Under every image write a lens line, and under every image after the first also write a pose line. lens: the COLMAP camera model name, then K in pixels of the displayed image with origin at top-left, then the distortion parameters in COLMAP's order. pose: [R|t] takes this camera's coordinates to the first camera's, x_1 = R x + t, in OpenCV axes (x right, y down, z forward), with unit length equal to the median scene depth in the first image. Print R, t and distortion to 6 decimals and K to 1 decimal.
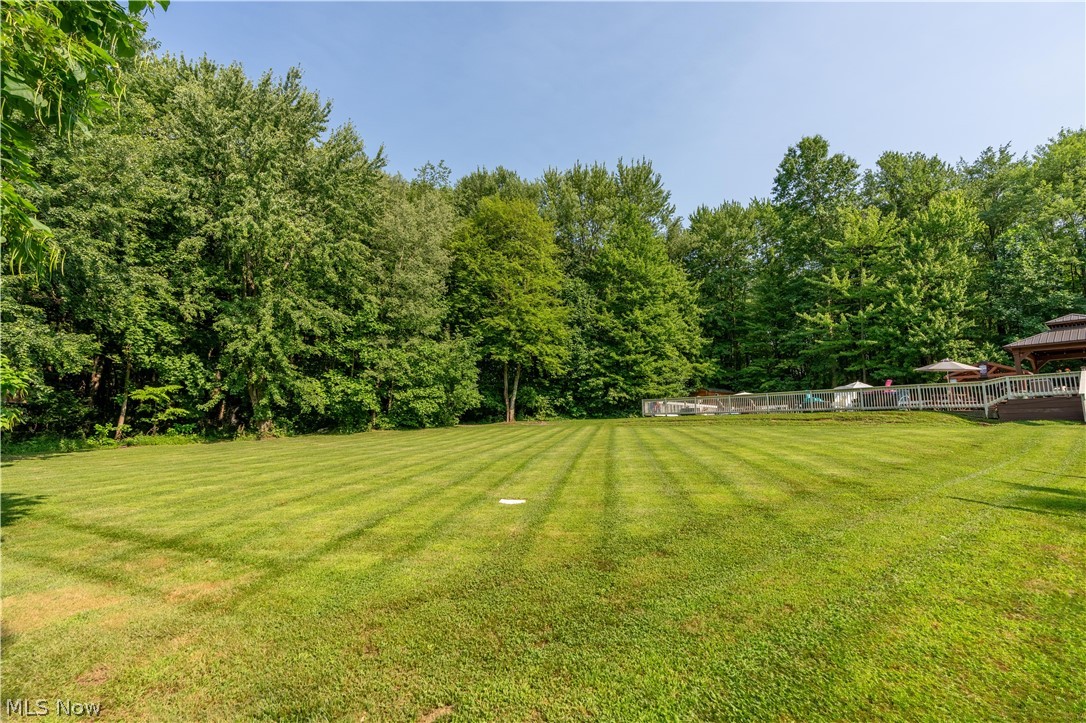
lens RADIAL K [[490.0, 0, 545.6], [0, 490.0, 360.8], [0, 0, 1]] dist [-0.003233, 0.000642]
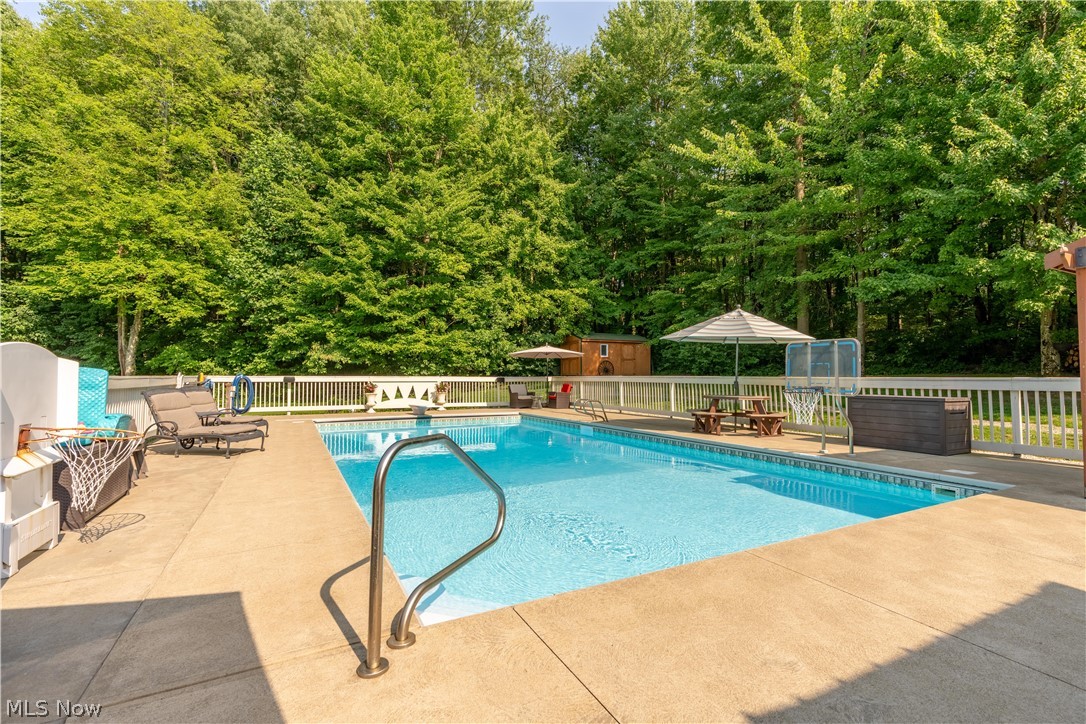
lens RADIAL K [[490.0, 0, 537.5], [0, 490.0, 353.8], [0, 0, 1]] dist [-0.003233, 0.000642]
pose [[0.980141, -0.022768, -0.196991, 0.537644], [0.042803, 0.994260, 0.098054, 0.030661], [0.193628, -0.104538, 0.975490, 0.635210]]
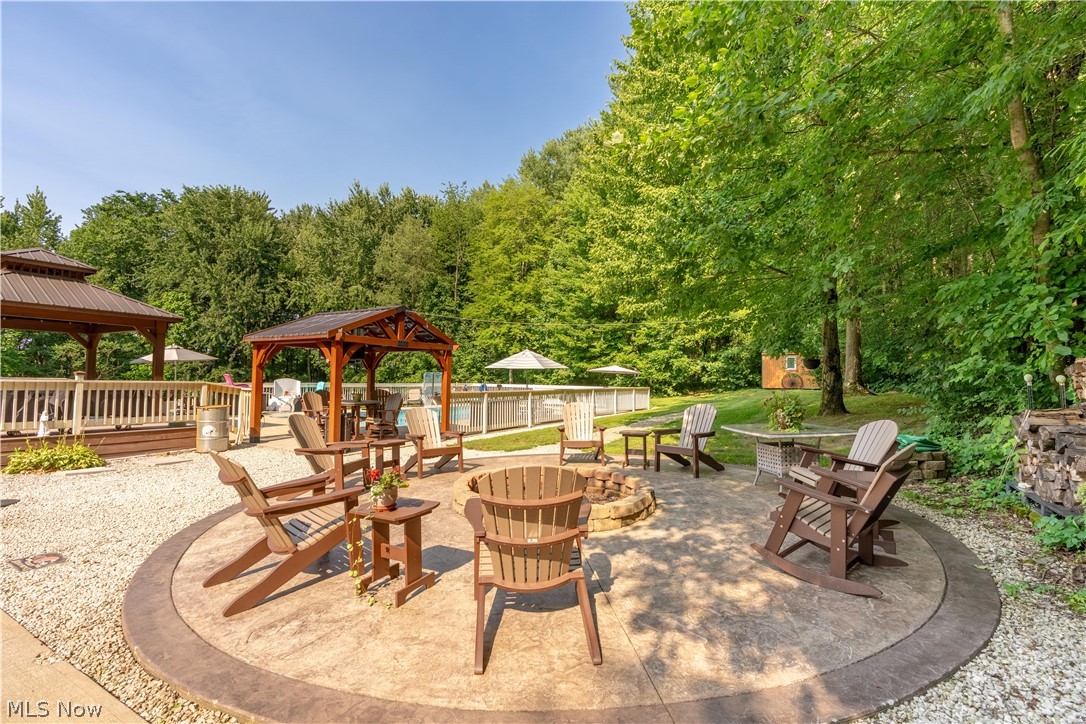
lens RADIAL K [[490.0, 0, 545.2], [0, 490.0, 365.3], [0, 0, 1]] dist [-0.003233, 0.000642]
pose [[0.360450, -0.038681, -0.931976, 1.069249], [0.128730, 0.991642, 0.008630, 0.053604], [0.923853, -0.123084, 0.362417, 0.775062]]
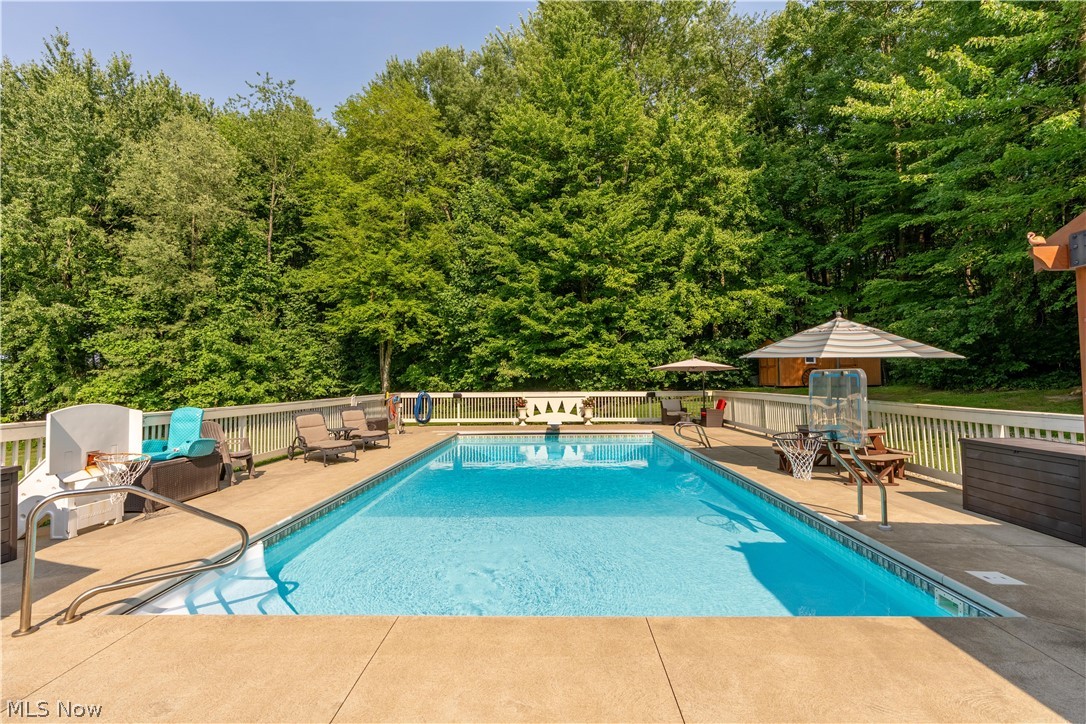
lens RADIAL K [[490.0, 0, 522.9], [0, 490.0, 356.1], [0, 0, 1]] dist [-0.003233, 0.000642]
pose [[0.760658, -0.057369, -0.646612, 0.615520], [0.118371, 0.991645, 0.051267, 0.027328], [0.638269, -0.115537, 0.761094, 0.667858]]
